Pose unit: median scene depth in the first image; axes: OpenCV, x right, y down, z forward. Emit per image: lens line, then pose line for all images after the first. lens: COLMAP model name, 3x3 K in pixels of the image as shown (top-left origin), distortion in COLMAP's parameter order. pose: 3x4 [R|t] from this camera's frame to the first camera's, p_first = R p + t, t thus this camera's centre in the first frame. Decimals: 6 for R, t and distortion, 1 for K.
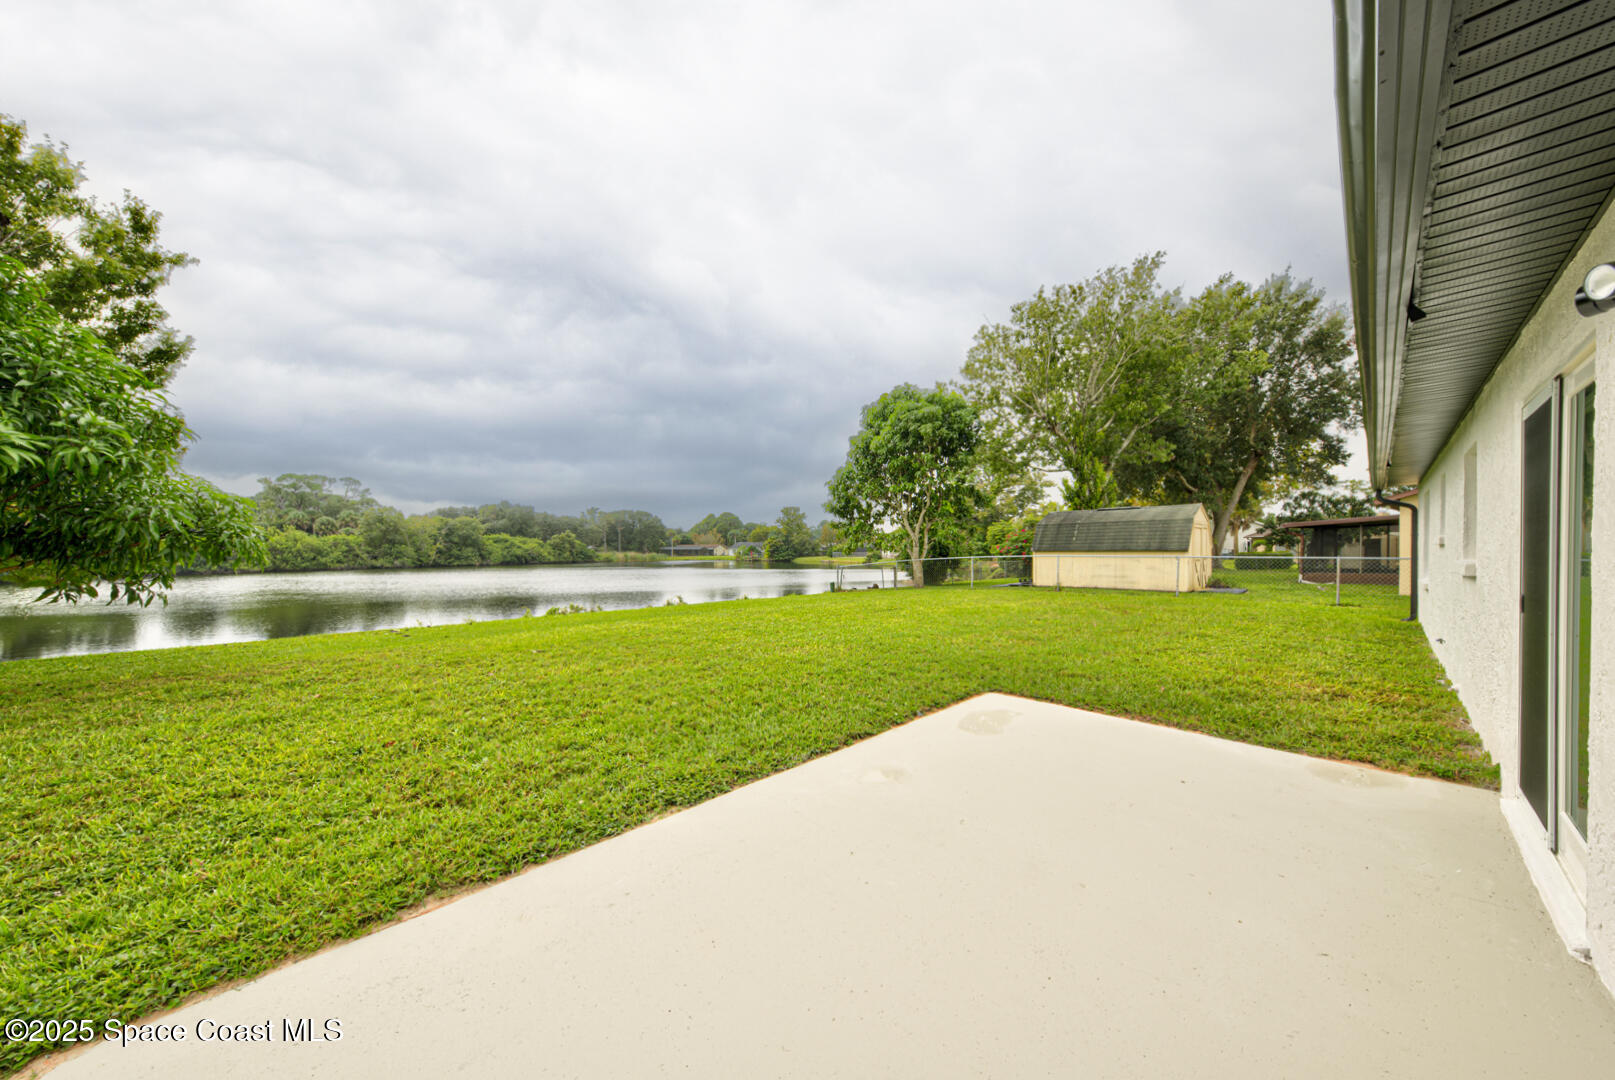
lens RADIAL K [[555.8, 0, 801.5], [0, 555.8, 553.2], [0, 0, 1]] dist [0.023371, -0.003235]
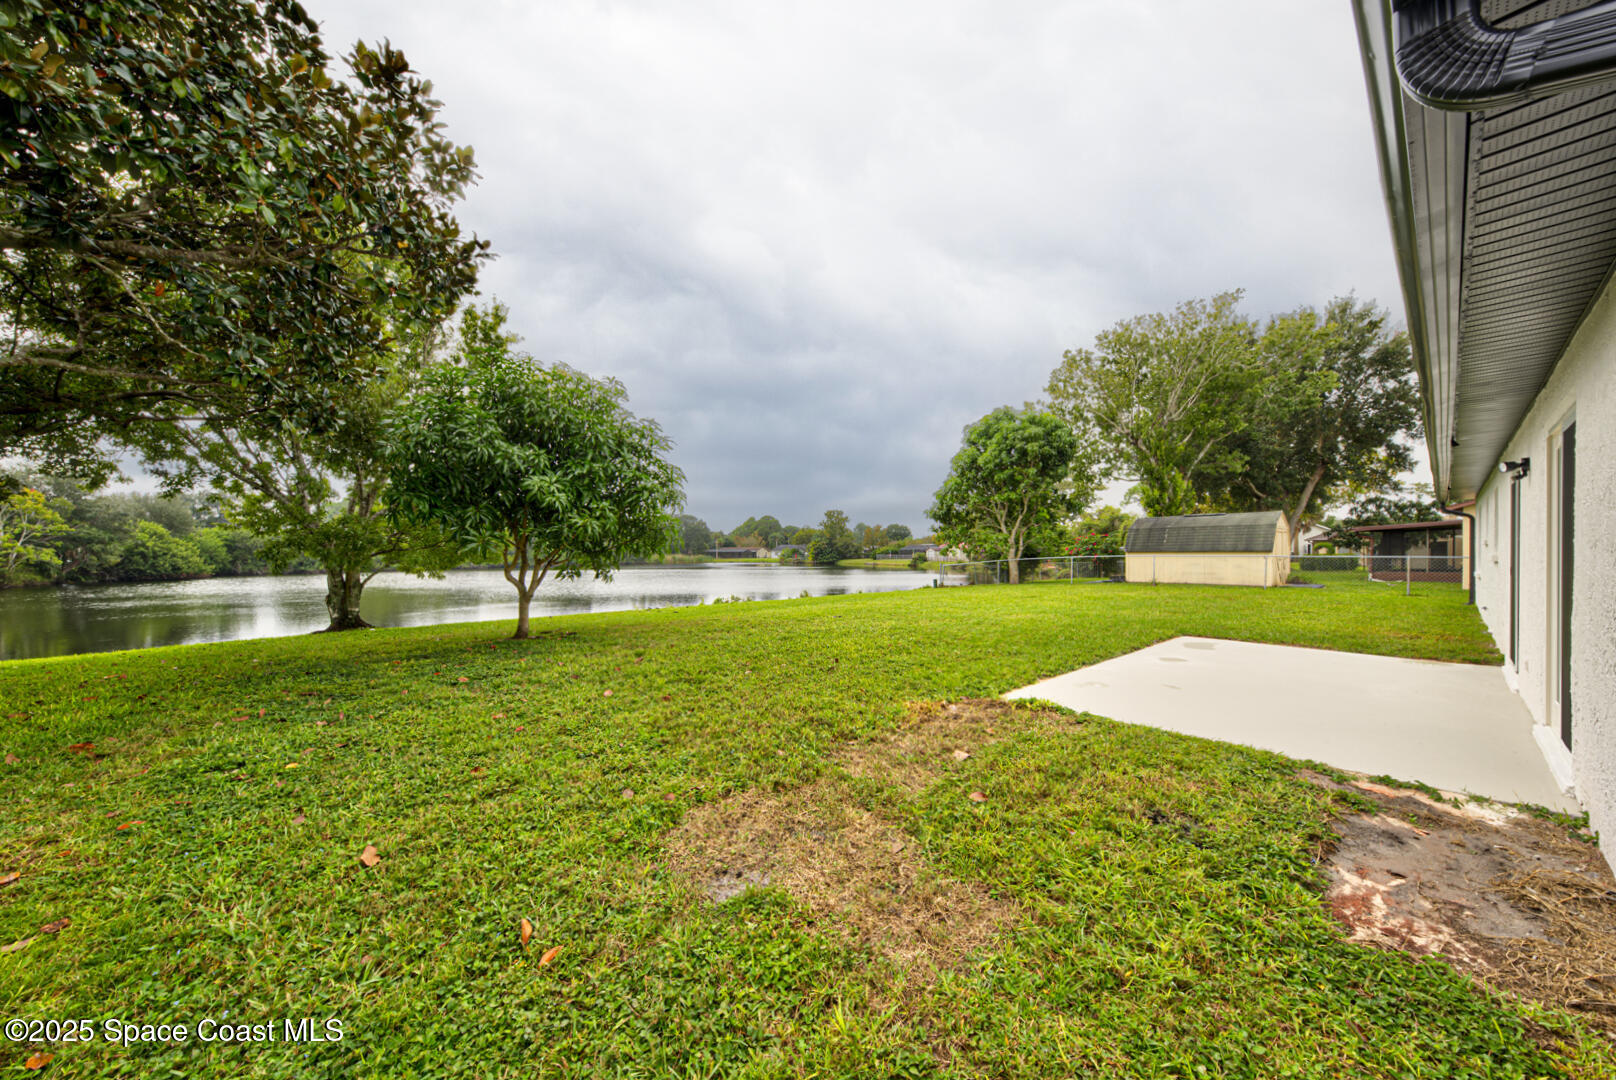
lens RADIAL K [[556.1, 0, 806.5], [0, 556.1, 550.6], [0, 0, 1]] dist [0.023371, -0.003235]
pose [[0.998762, 0.001128, -0.049734, -0.138794], [-0.001603, 0.999953, -0.009512, 0.004355], [0.049721, 0.009580, 0.998717, -0.139556]]
